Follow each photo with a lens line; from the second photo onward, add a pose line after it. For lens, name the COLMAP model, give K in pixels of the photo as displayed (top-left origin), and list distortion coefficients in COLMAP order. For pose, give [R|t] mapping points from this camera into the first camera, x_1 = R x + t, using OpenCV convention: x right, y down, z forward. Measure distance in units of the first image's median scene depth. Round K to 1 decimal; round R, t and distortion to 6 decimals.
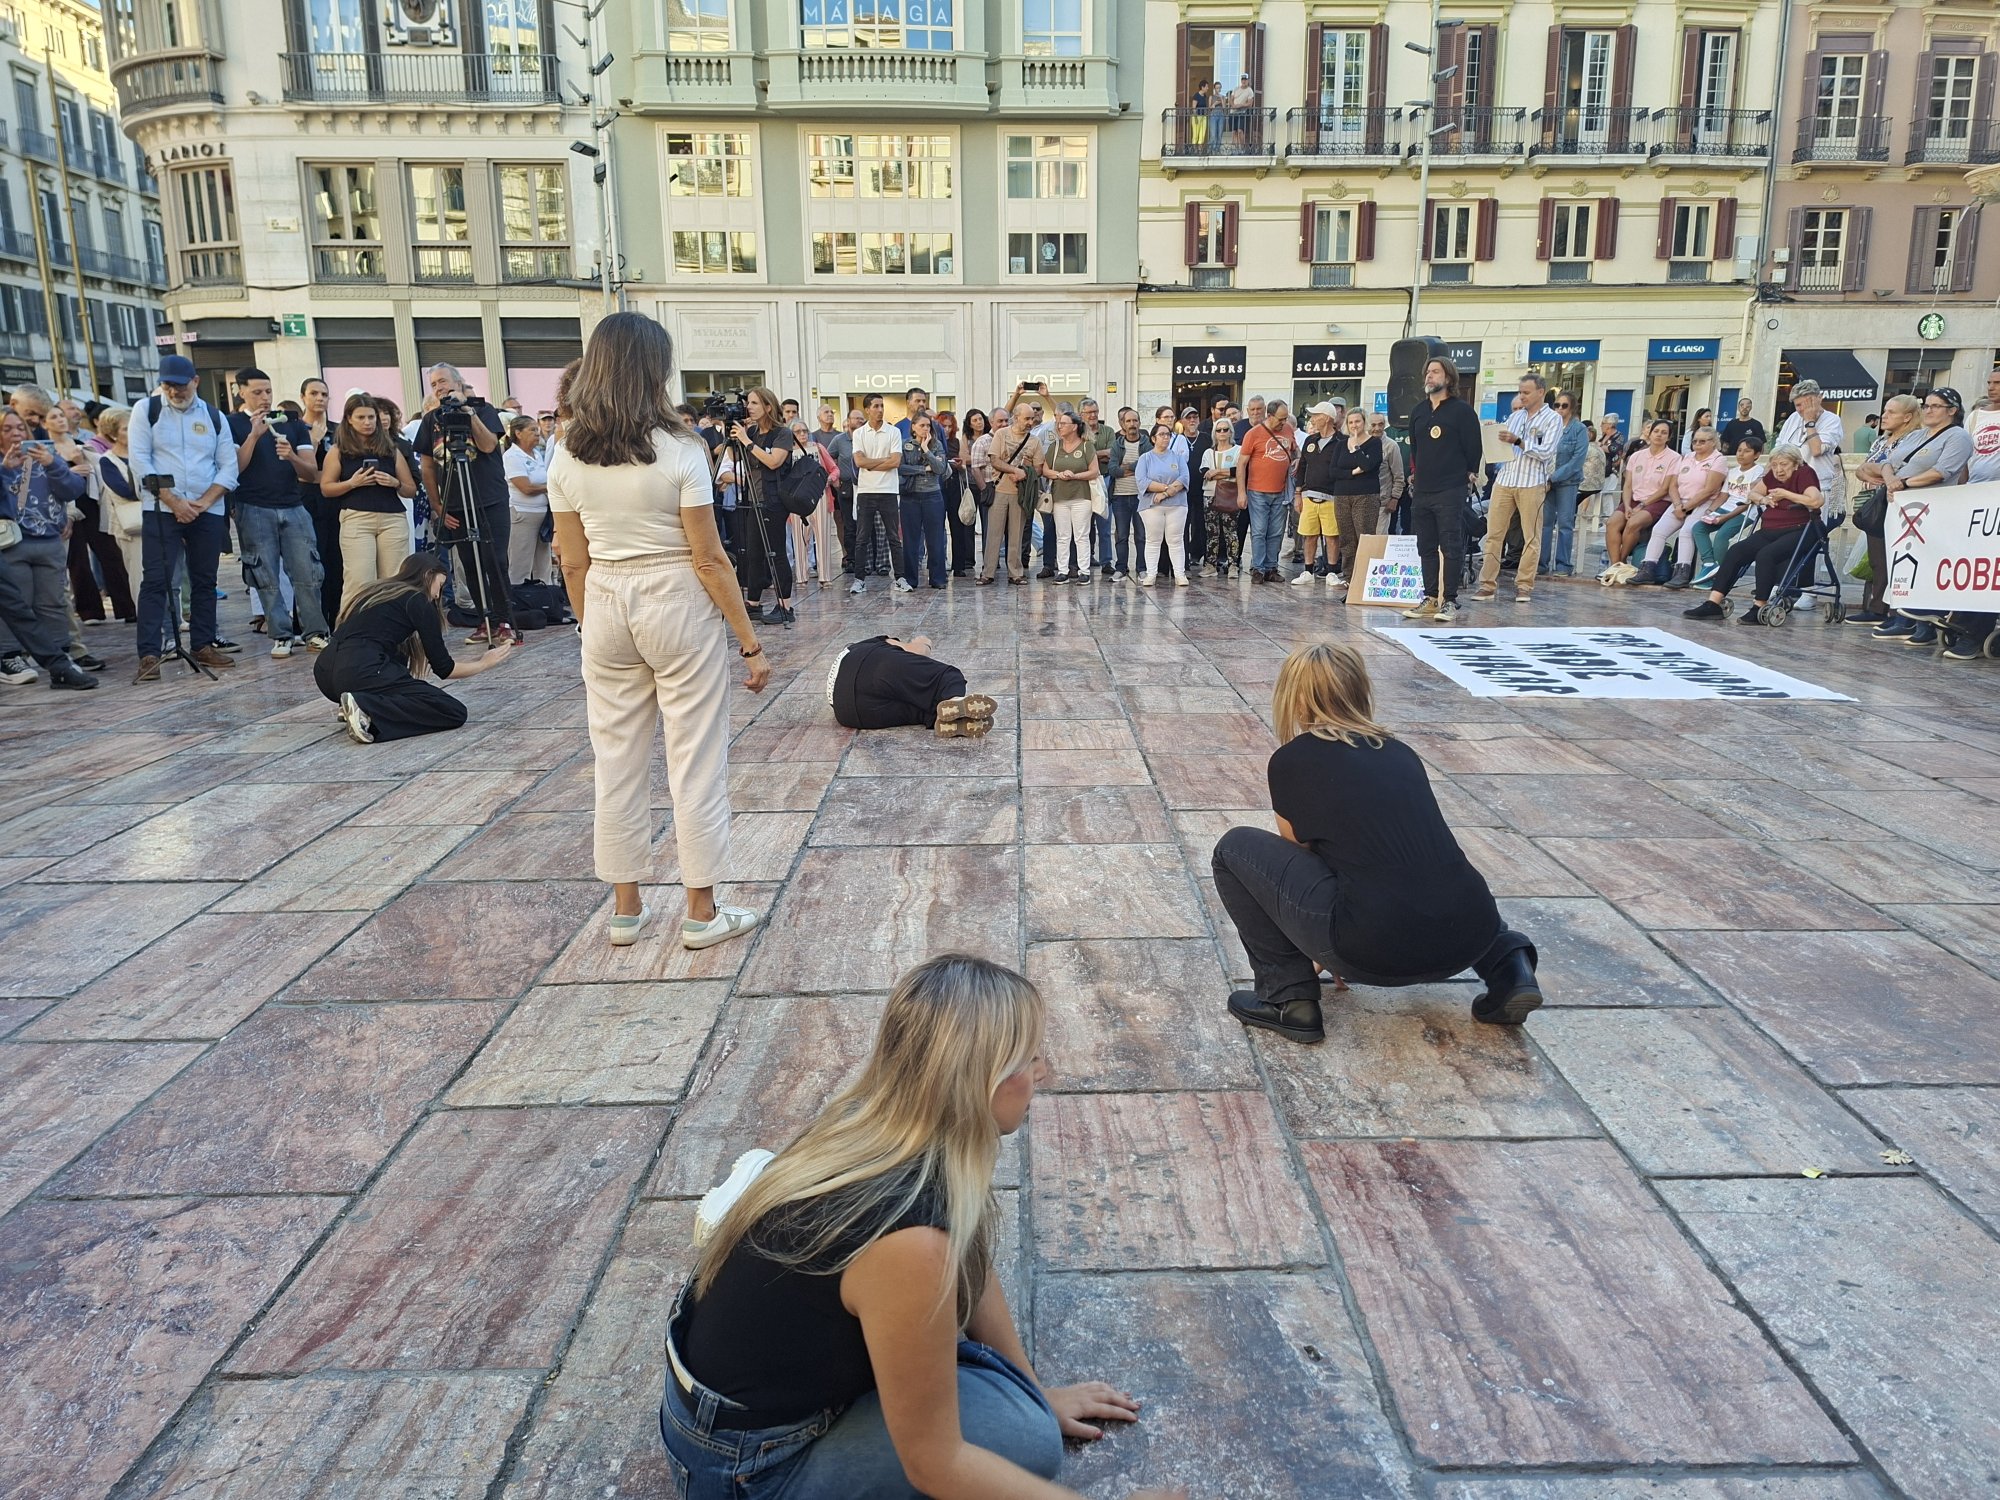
lens RADIAL K [[1389.5, 0, 1019.2], [0, 1389.5, 731.6], [0, 0, 1]] dist [0.093031, -0.110254]
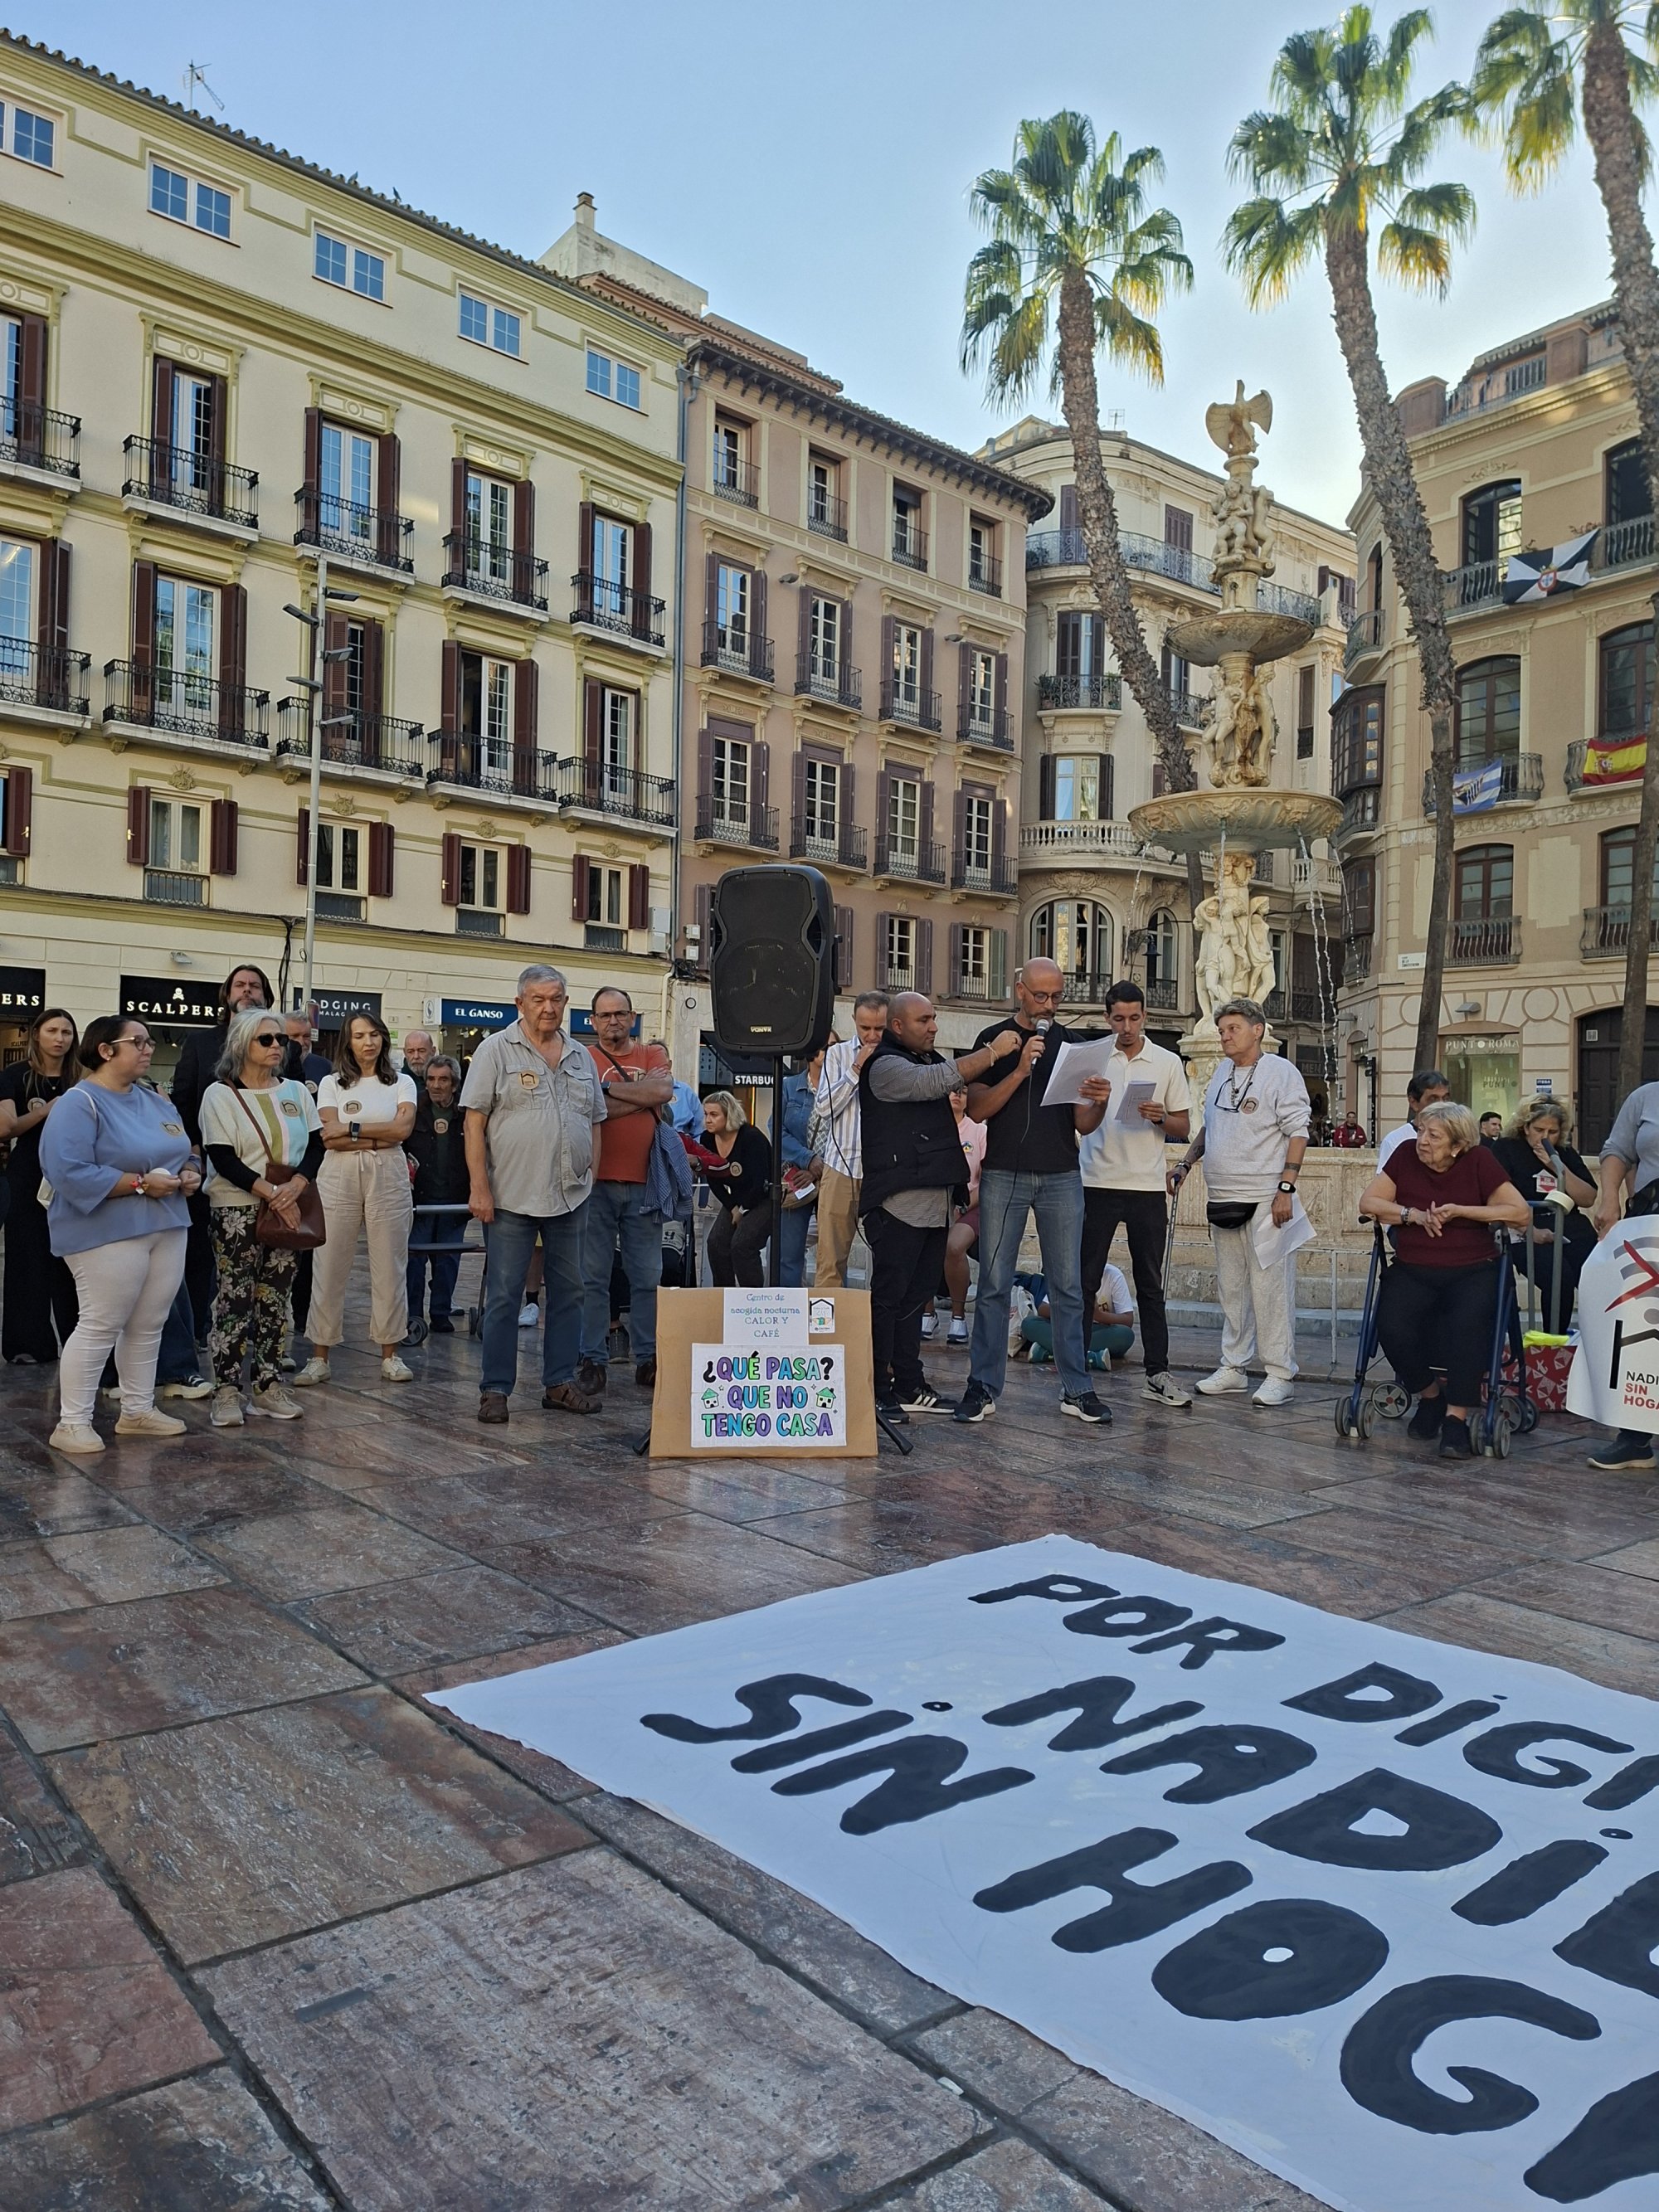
lens RADIAL K [[1525.9, 0, 846.1], [0, 1525.9, 1089.3], [0, 0, 1]] dist [0.161047, -0.243935]
pose [[0.781556, 0.037694, 0.622695, -0.003952], [0.103562, 0.976483, -0.189094, -0.036297], [-0.615179, 0.212275, 0.759272, 0.202922]]
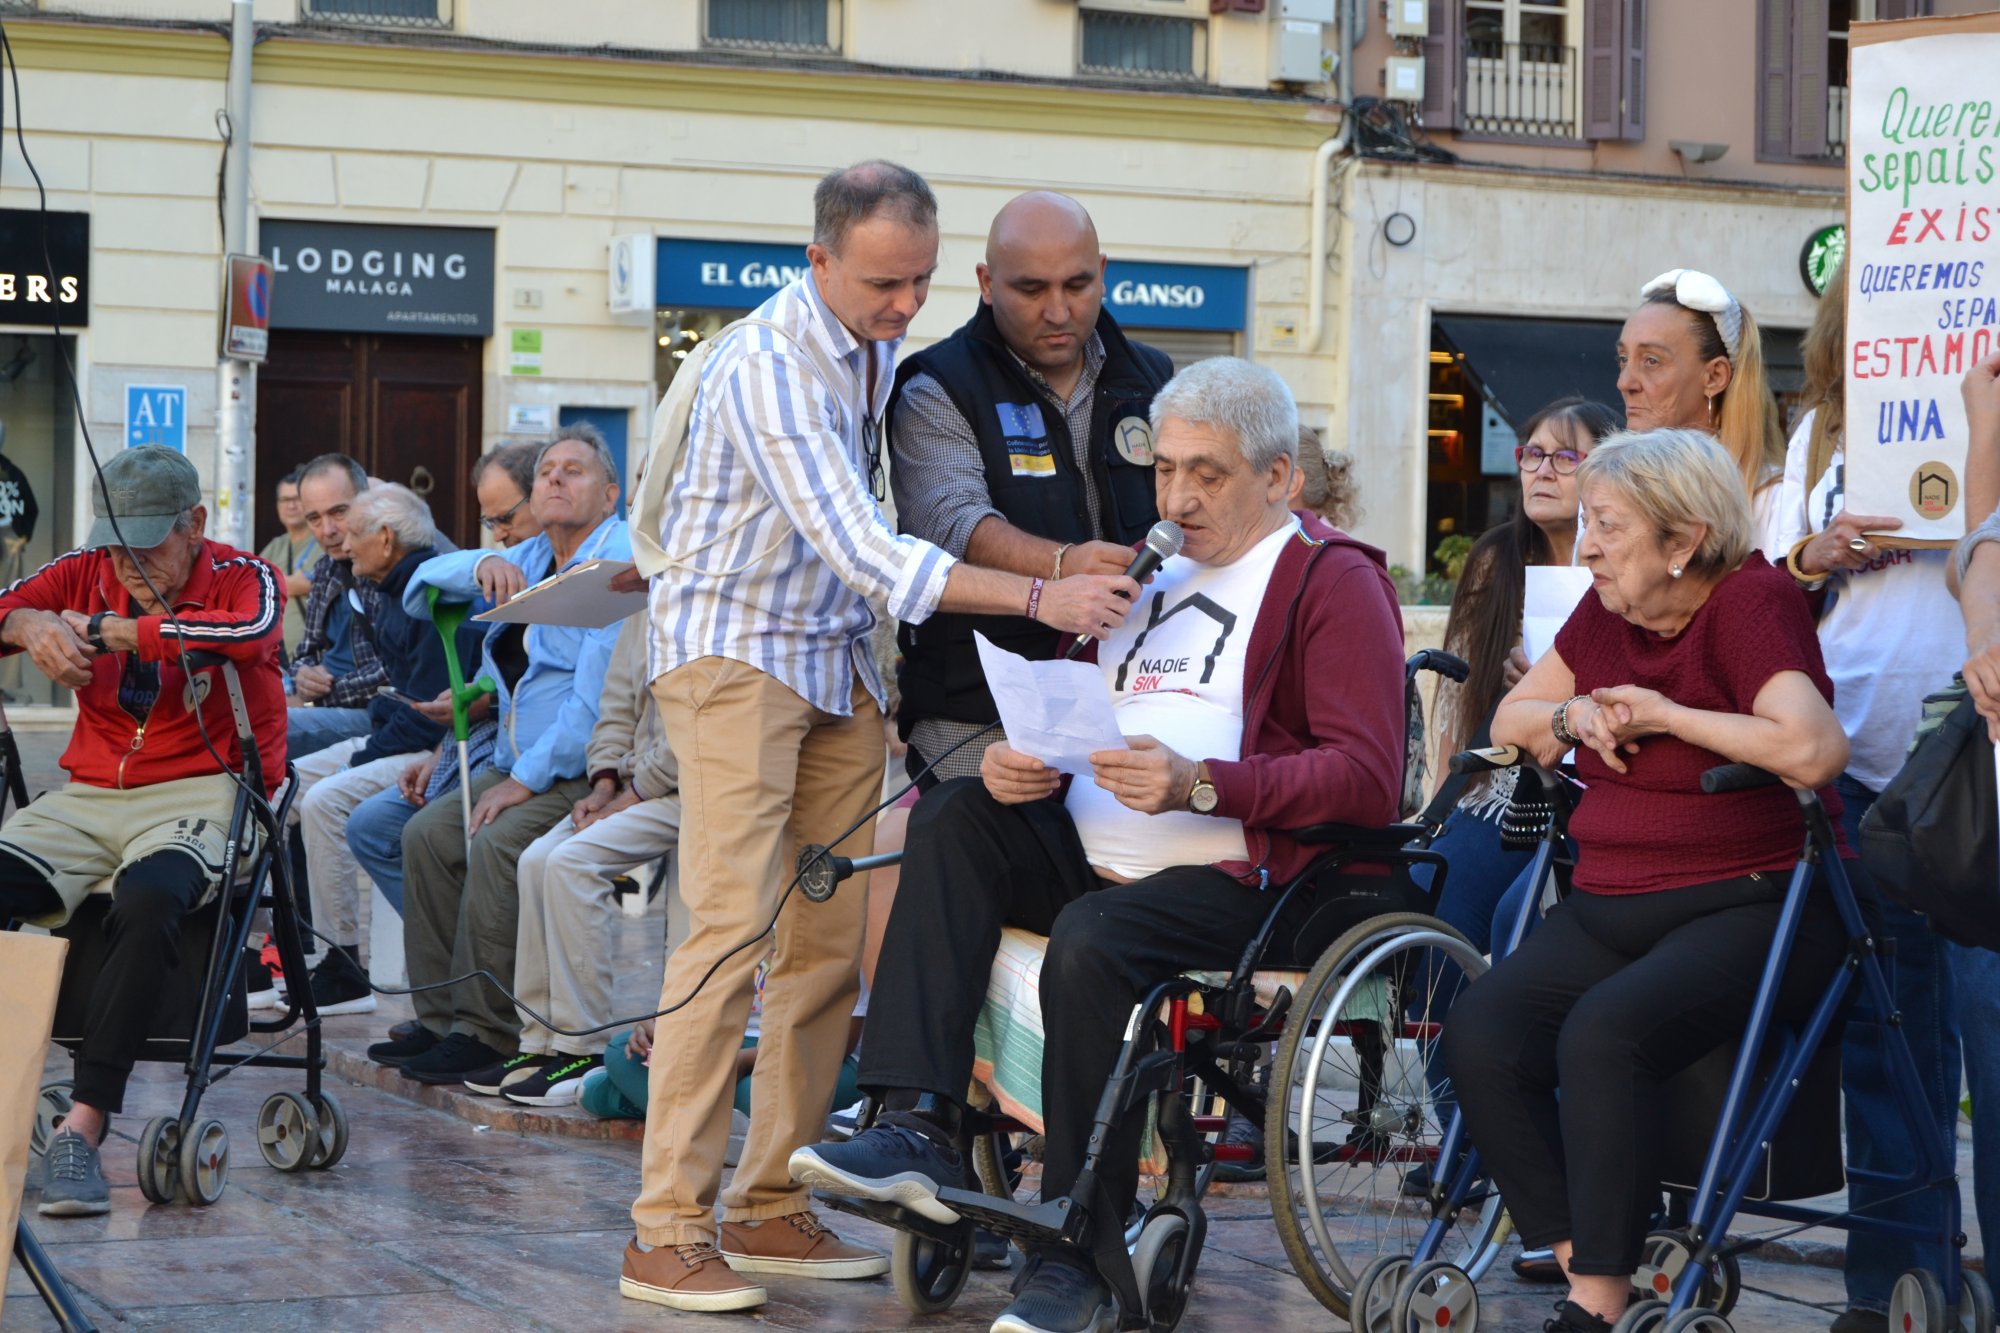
lens RADIAL K [[4674.1, 0, 1003.3], [0, 4674.1, 694.3], [0, 0, 1]] dist [-0.022947, 0.087919]
pose [[0.921418, 0.012597, 0.388369, 0.062823], [0.058997, 0.983352, -0.171867, -0.020077], [-0.384068, 0.181273, 0.905335, 0.138069]]
